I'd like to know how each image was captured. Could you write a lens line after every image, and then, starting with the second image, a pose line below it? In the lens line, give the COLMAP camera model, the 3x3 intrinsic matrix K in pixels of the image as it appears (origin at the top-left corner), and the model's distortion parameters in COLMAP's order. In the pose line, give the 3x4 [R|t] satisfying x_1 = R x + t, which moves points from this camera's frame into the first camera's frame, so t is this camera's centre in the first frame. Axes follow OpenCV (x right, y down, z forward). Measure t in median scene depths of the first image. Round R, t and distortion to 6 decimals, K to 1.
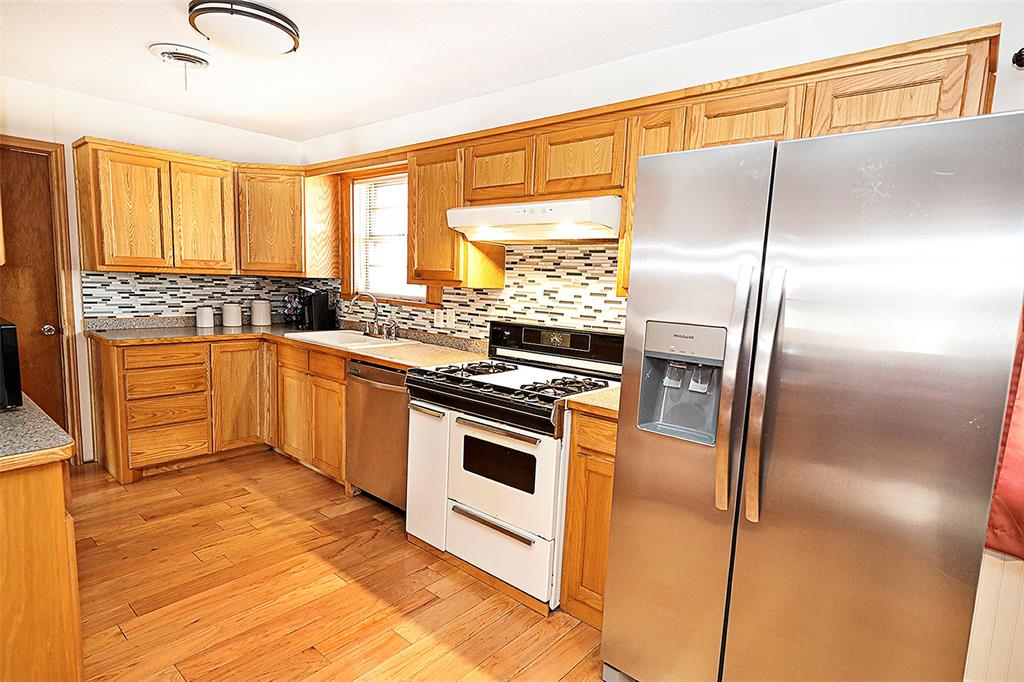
lens RADIAL K [[541.3, 0, 511.3], [0, 541.3, 345.0], [0, 0, 1]] dist [0.004452, -0.001710]
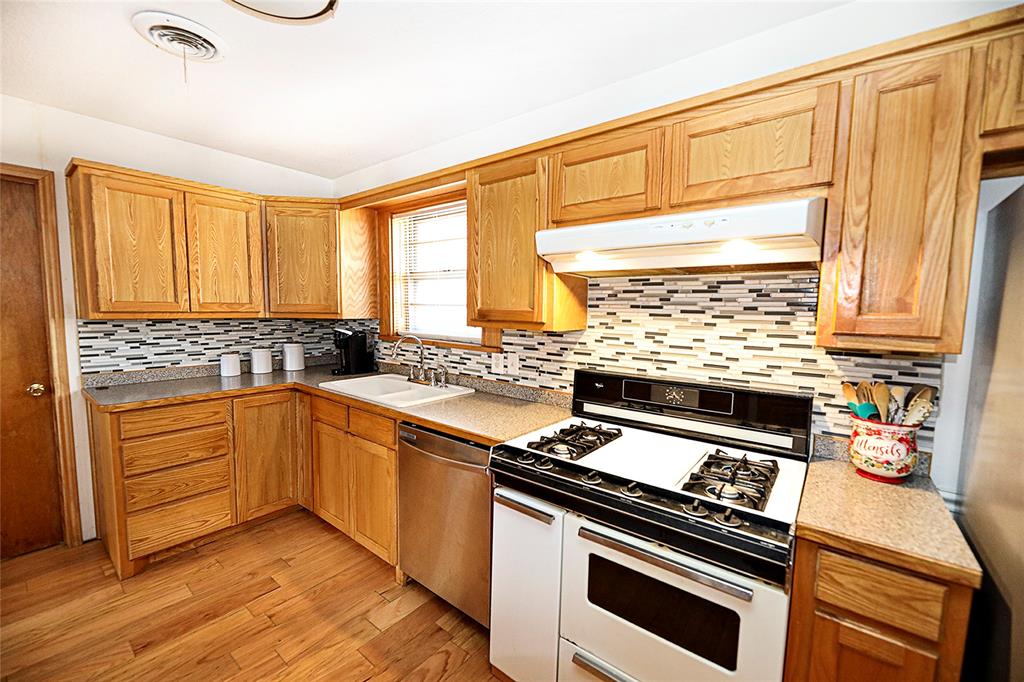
lens RADIAL K [[411.8, 0, 510.6], [0, 411.8, 345.2], [0, 0, 1]] dist [-0.004354, -0.001998]
pose [[0.998822, -0.025697, 0.041157, -0.156885], [0.027055, 0.999097, -0.032774, -0.062875], [-0.040278, 0.033848, 0.998615, 0.372408]]
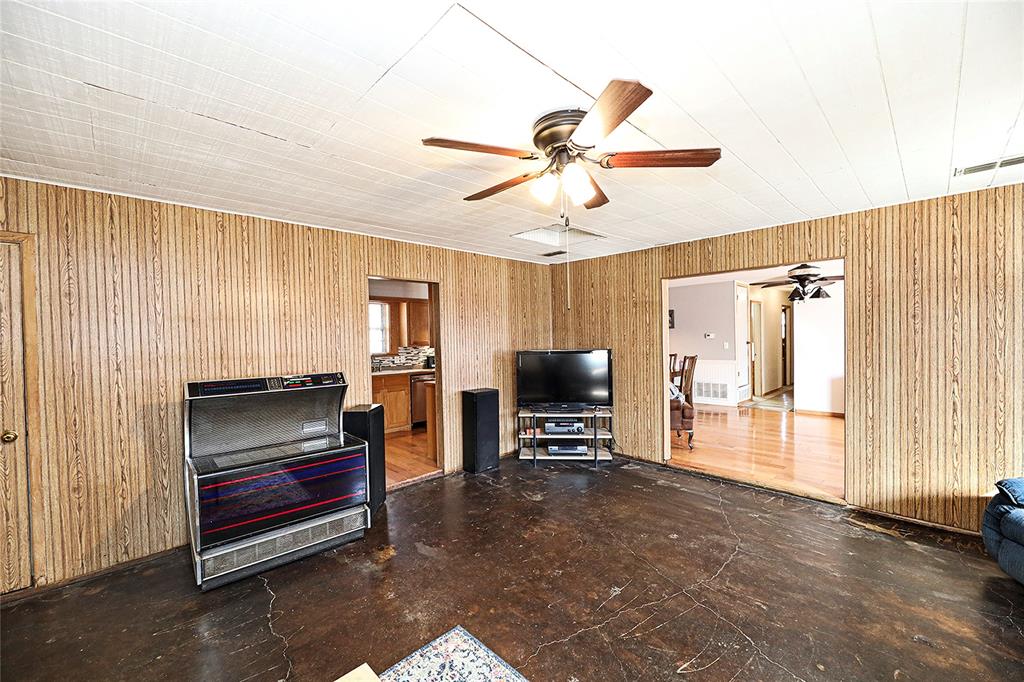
lens RADIAL K [[411.8, 0, 509.2], [0, 411.8, 344.3], [0, 0, 1]] dist [-0.004354, -0.001998]
pose [[0.088698, -0.056267, 0.994468, -2.264024], [0.148561, 0.987983, 0.042649, -0.140861], [-0.984917, 0.143956, 0.095991, 0.314955]]
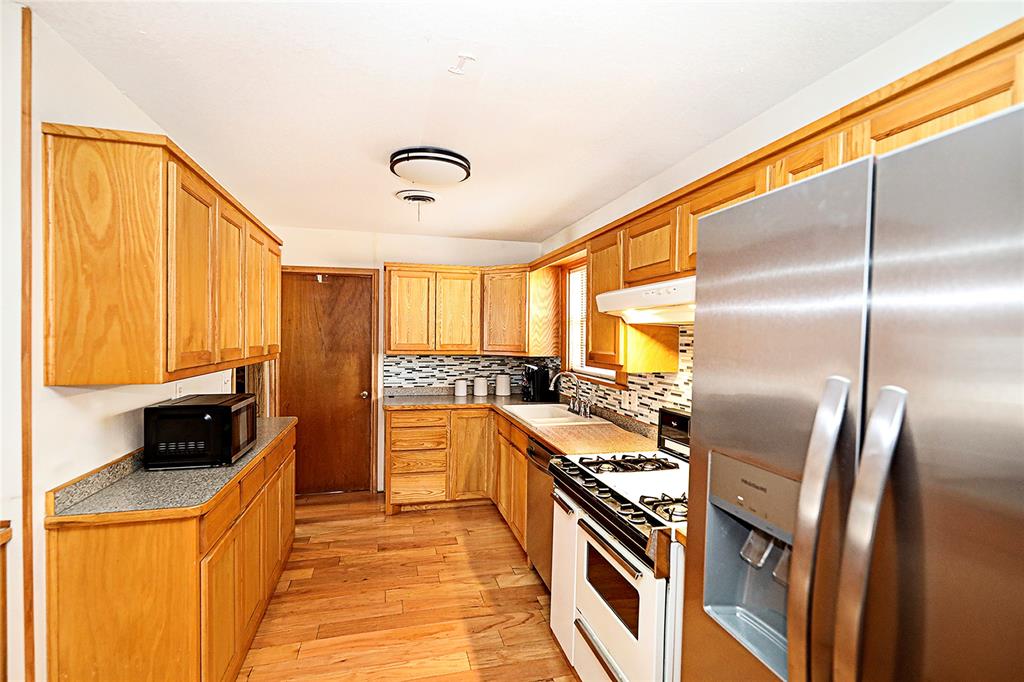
lens RADIAL K [[472.9, 0, 508.6], [0, 472.9, 344.0], [0, 0, 1]] dist [0.001608, -0.001715]
pose [[0.823417, -0.018163, -0.567145, 0.202251], [-0.051666, 0.992936, -0.106810, -0.052825], [0.565079, 0.117252, 0.816663, 0.189534]]
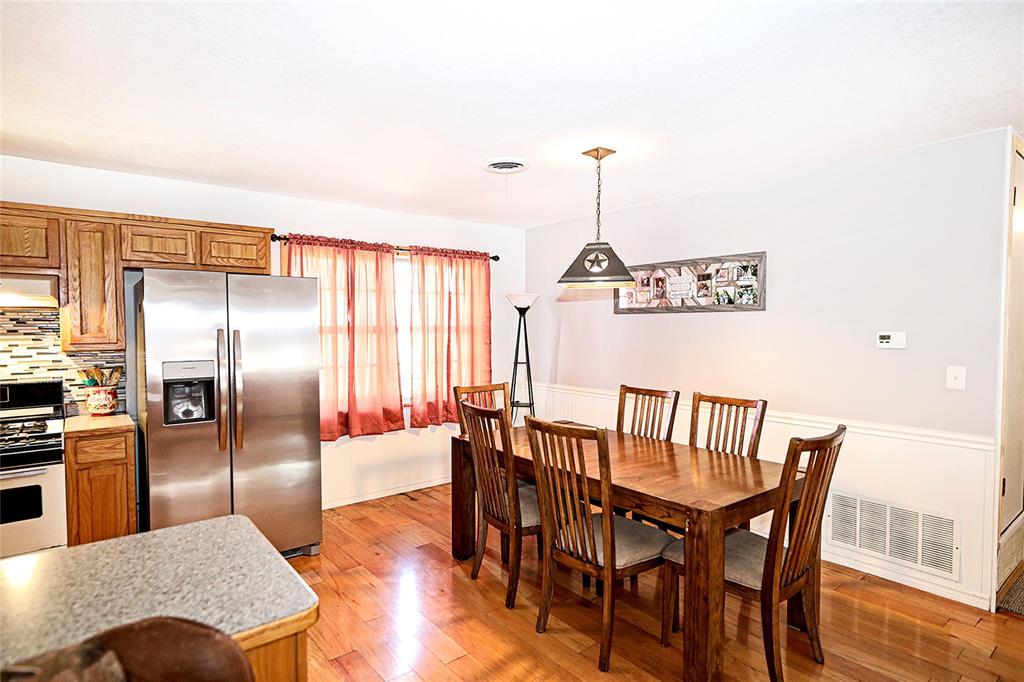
lens RADIAL K [[541.3, 0, 503.6], [0, 541.3, 344.9], [0, 0, 1]] dist [0.004452, -0.001710]
pose [[0.179801, -0.082089, 0.980272, -0.661650], [0.127483, 0.990053, 0.059525, -0.035399], [-0.975407, 0.114265, 0.188478, -0.208442]]
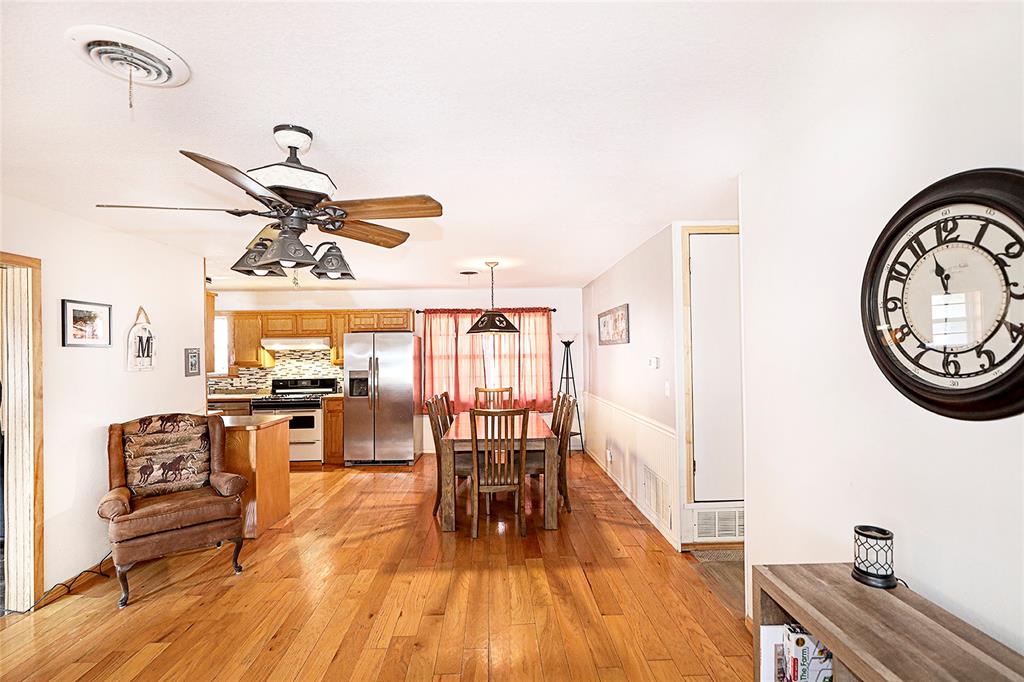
lens RADIAL K [[472.9, 0, 512.8], [0, 472.9, 341.5], [0, 0, 1]] dist [0.001608, -0.001715]
pose [[0.726721, -0.040994, 0.685708, -0.719429], [0.127961, 0.988825, -0.076499, 0.091126], [-0.674909, 0.143337, 0.723845, -1.373100]]
